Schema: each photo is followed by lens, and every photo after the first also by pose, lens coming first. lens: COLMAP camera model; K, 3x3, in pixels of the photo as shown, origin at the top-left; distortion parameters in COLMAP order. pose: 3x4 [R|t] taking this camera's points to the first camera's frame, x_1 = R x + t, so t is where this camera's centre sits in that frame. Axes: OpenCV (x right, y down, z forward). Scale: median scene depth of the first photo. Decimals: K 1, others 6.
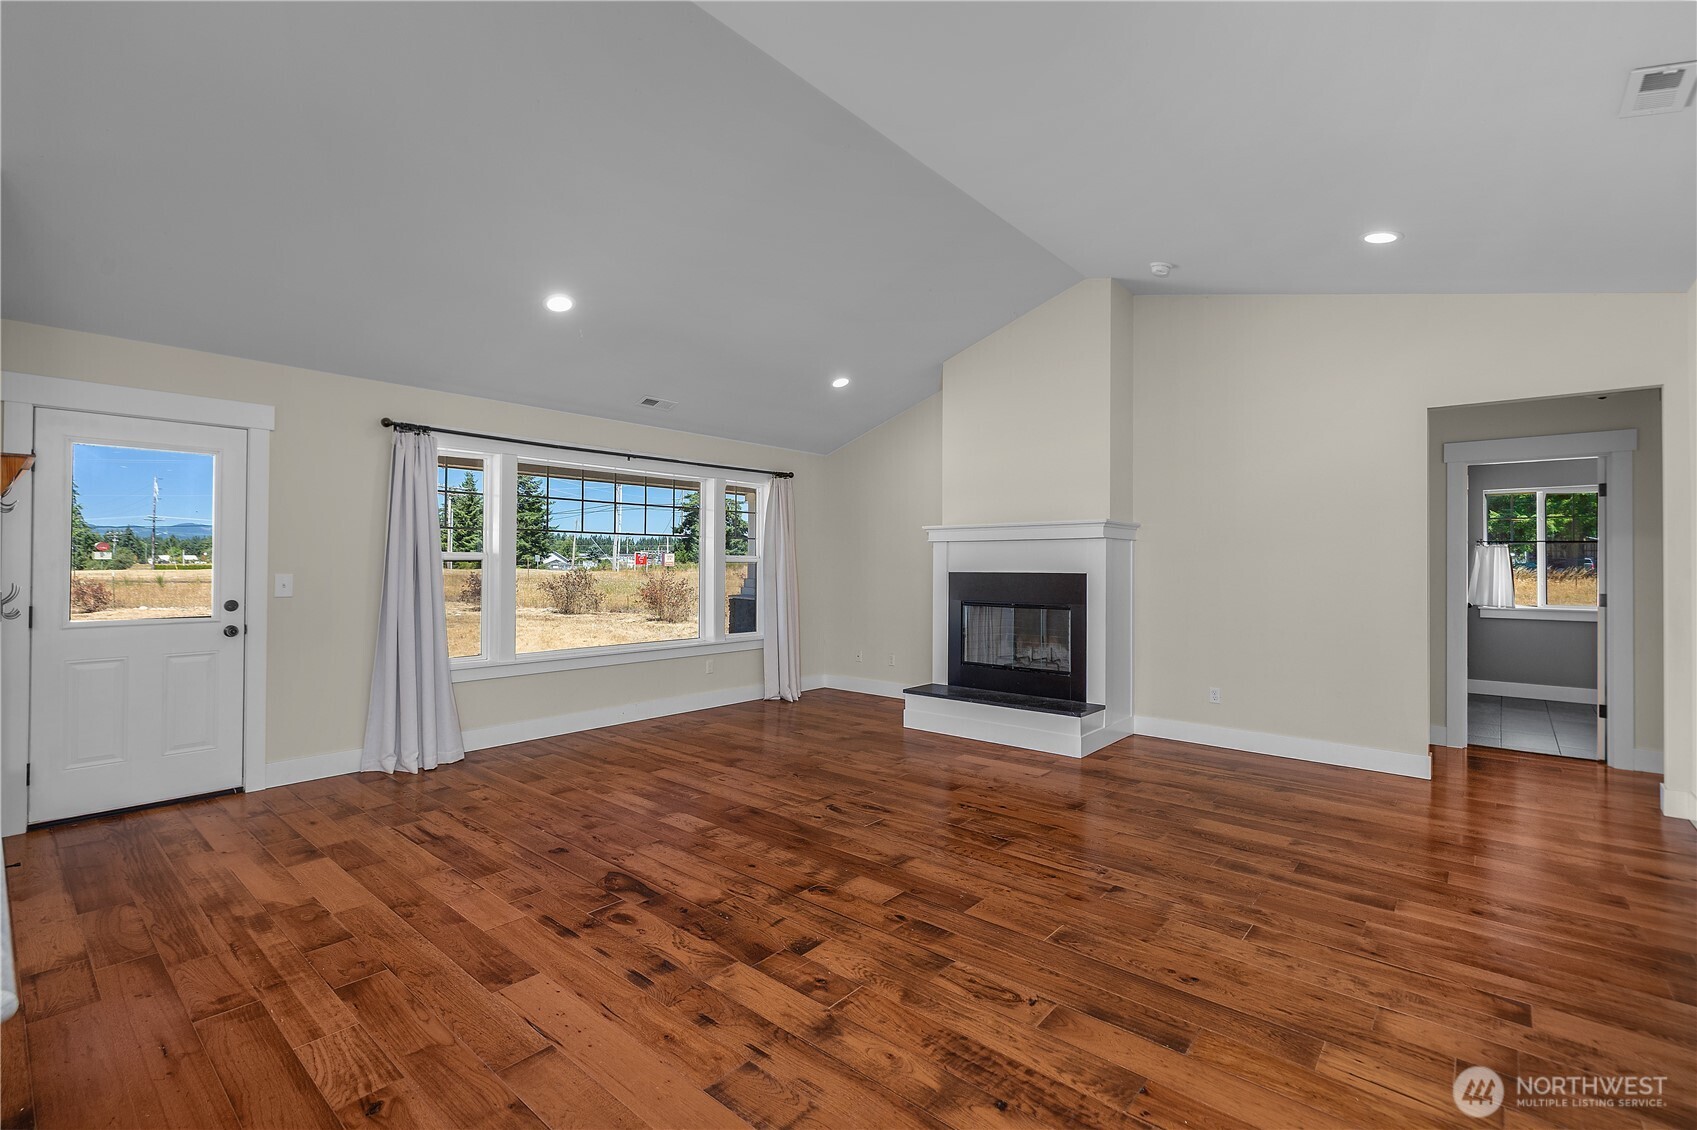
lens RADIAL K [[733.5, 0, 819.4], [0, 733.5, 564.9], [0, 0, 1]] dist [0.003989, 0.000106]
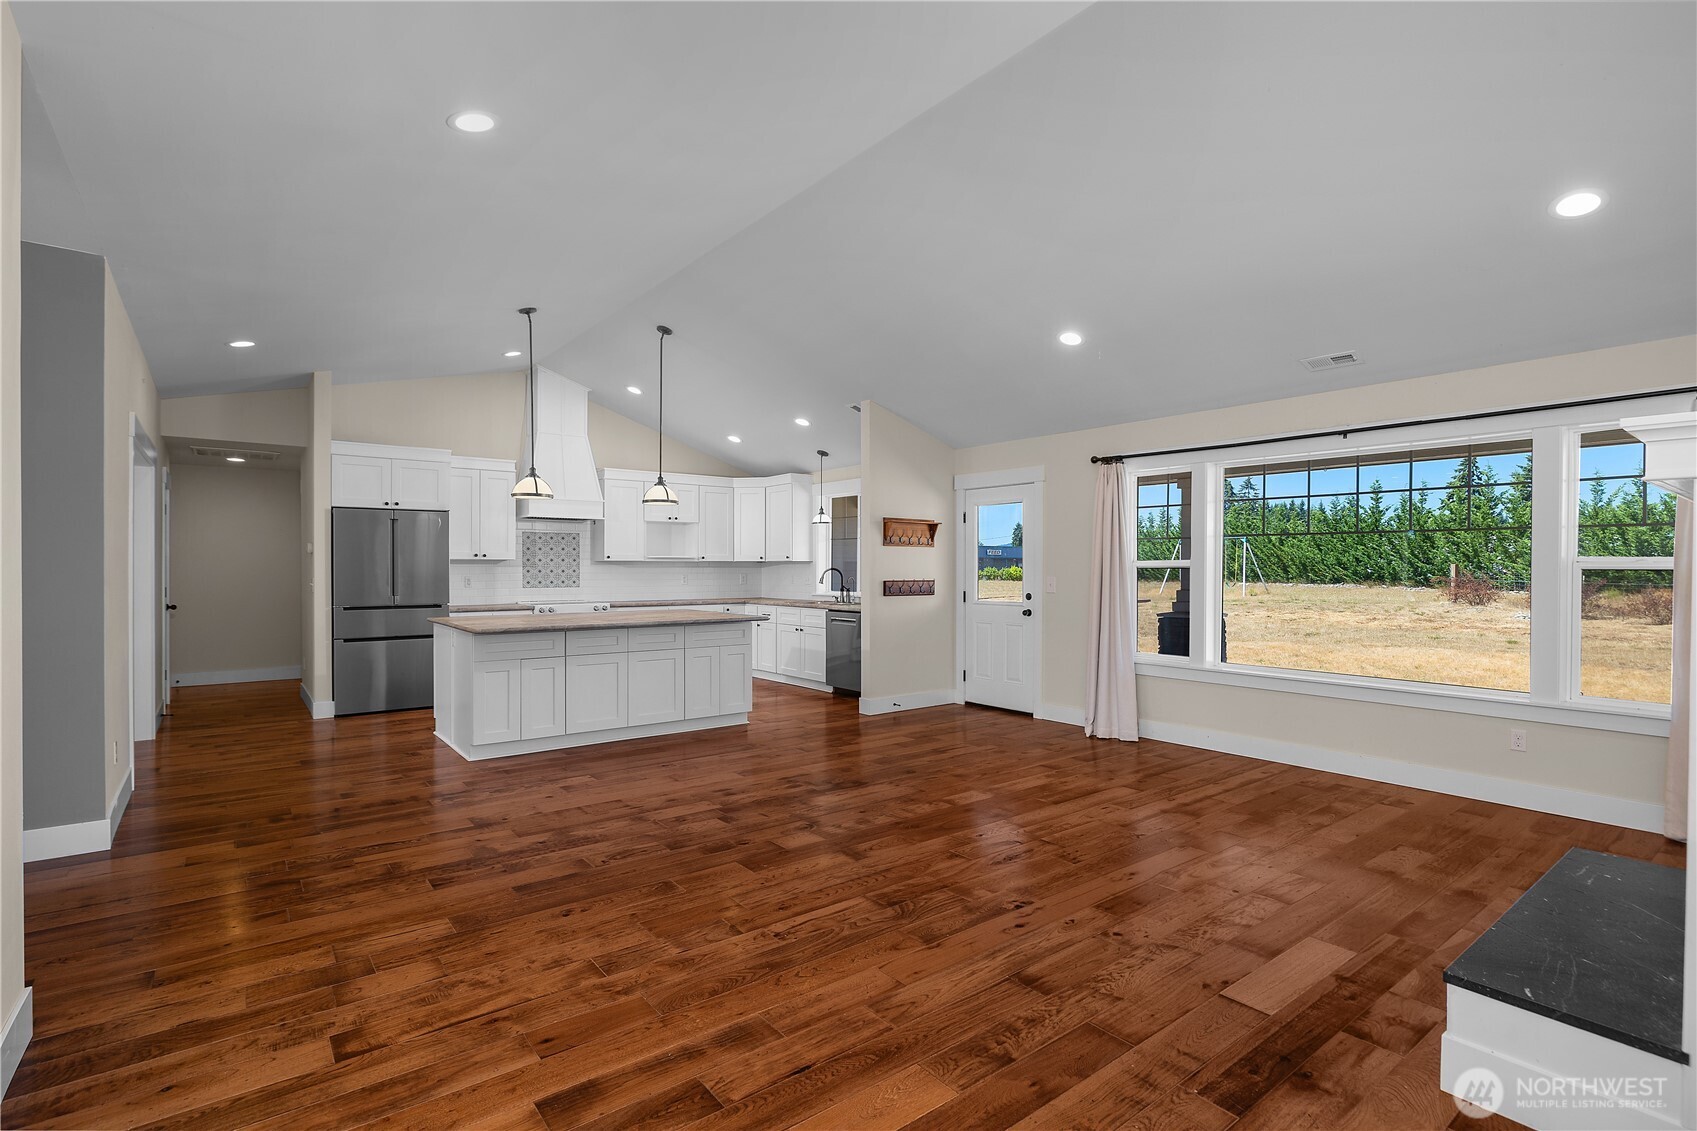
lens RADIAL K [[821.0, 0, 888.8], [0, 821.0, 558.3], [0, 0, 1]] dist [-0.005456, 0.001515]
pose [[-0.139100, -0.017621, -0.990122, 1.283360], [-0.004152, 0.999843, -0.017211, 0.006719], [0.990270, 0.001717, -0.139151, 1.241002]]
